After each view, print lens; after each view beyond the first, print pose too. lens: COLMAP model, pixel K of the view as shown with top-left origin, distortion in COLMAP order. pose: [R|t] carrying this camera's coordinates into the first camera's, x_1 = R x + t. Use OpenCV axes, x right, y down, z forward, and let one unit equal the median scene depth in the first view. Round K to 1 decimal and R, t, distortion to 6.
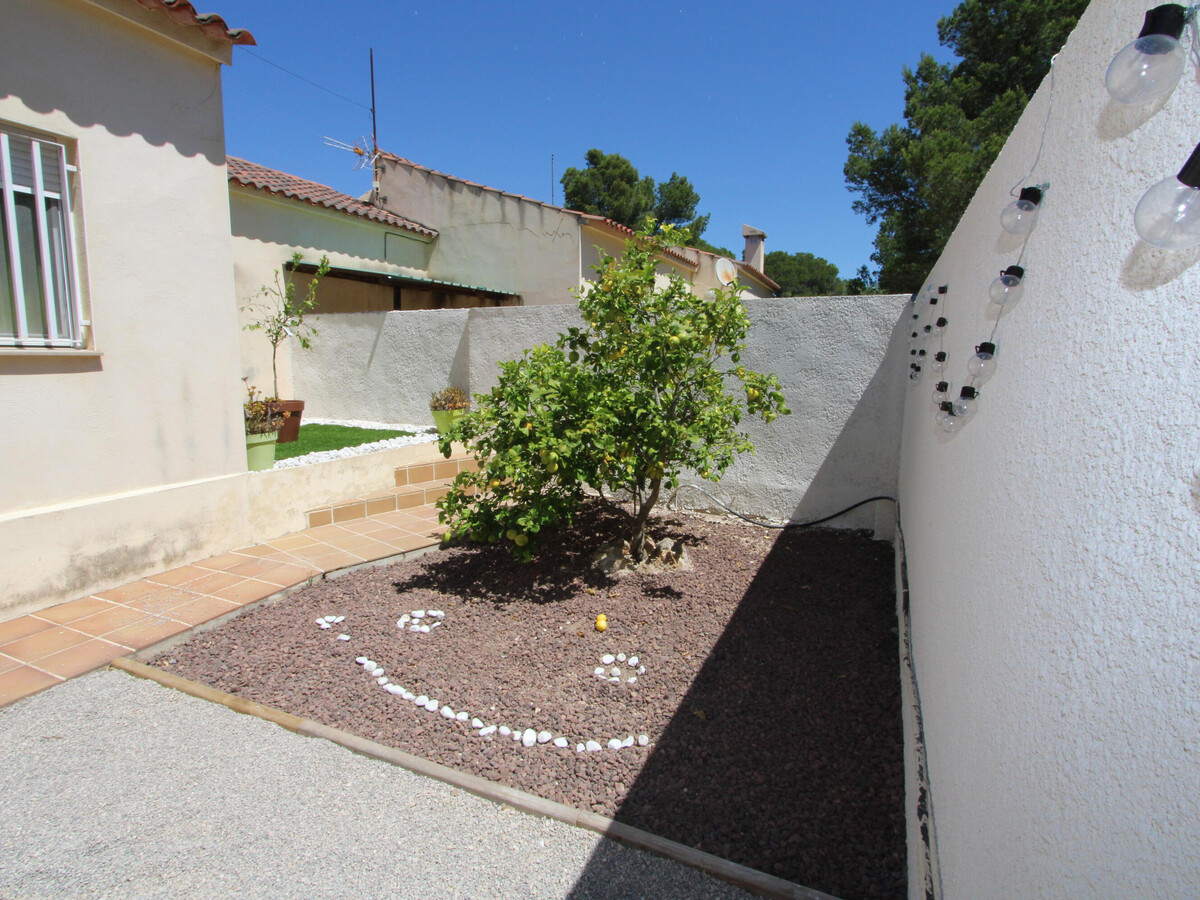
lens RADIAL K [[621.9, 0, 602.3], [0, 621.9, 436.0], [0, 0, 1]] dist [-0.017624, 0.002218]
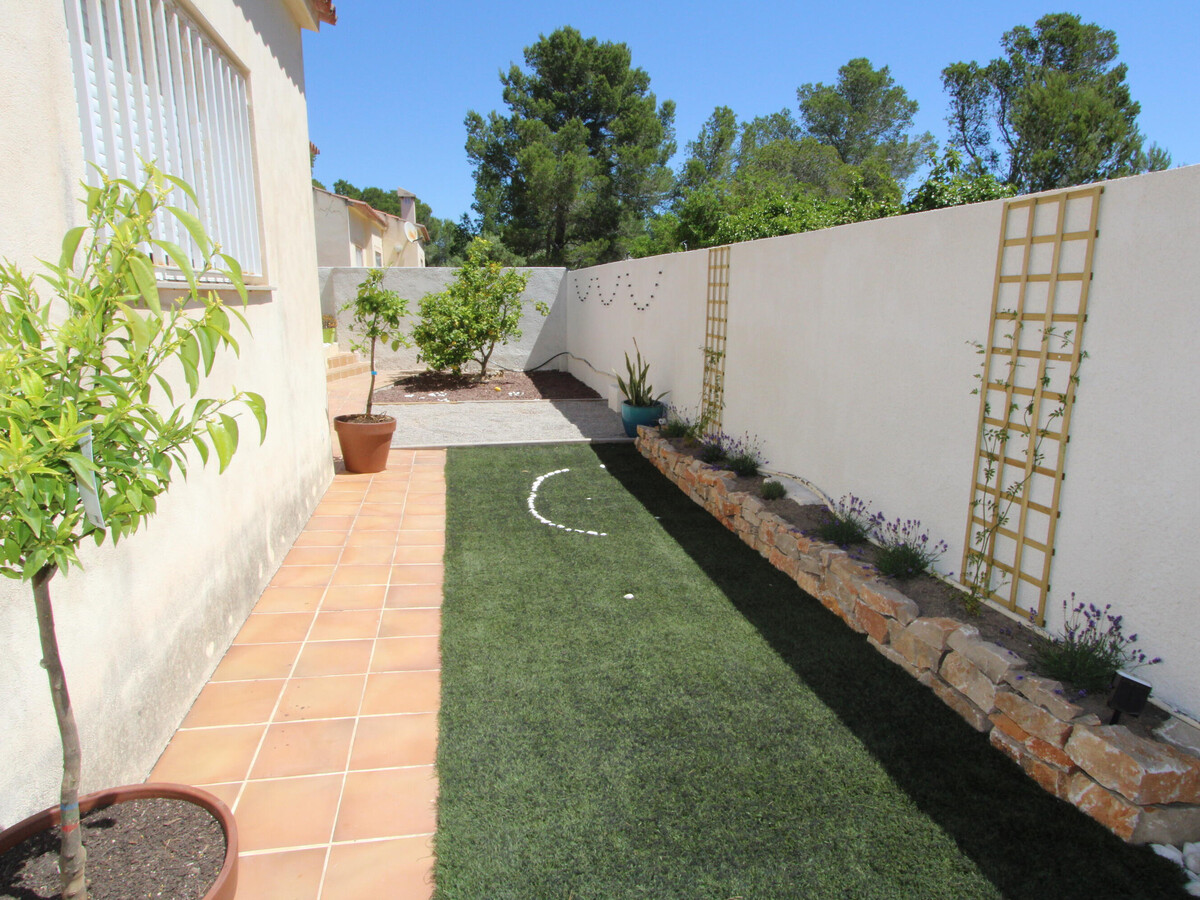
lens RADIAL K [[621.9, 0, 602.3], [0, 621.9, 436.0], [0, 0, 1]] dist [-0.017624, 0.002218]
pose [[0.812969, -0.134480, 0.566565, -0.196561], [0.078745, 0.989419, 0.121857, 0.031039], [-0.576958, -0.054452, 0.814957, -0.258895]]
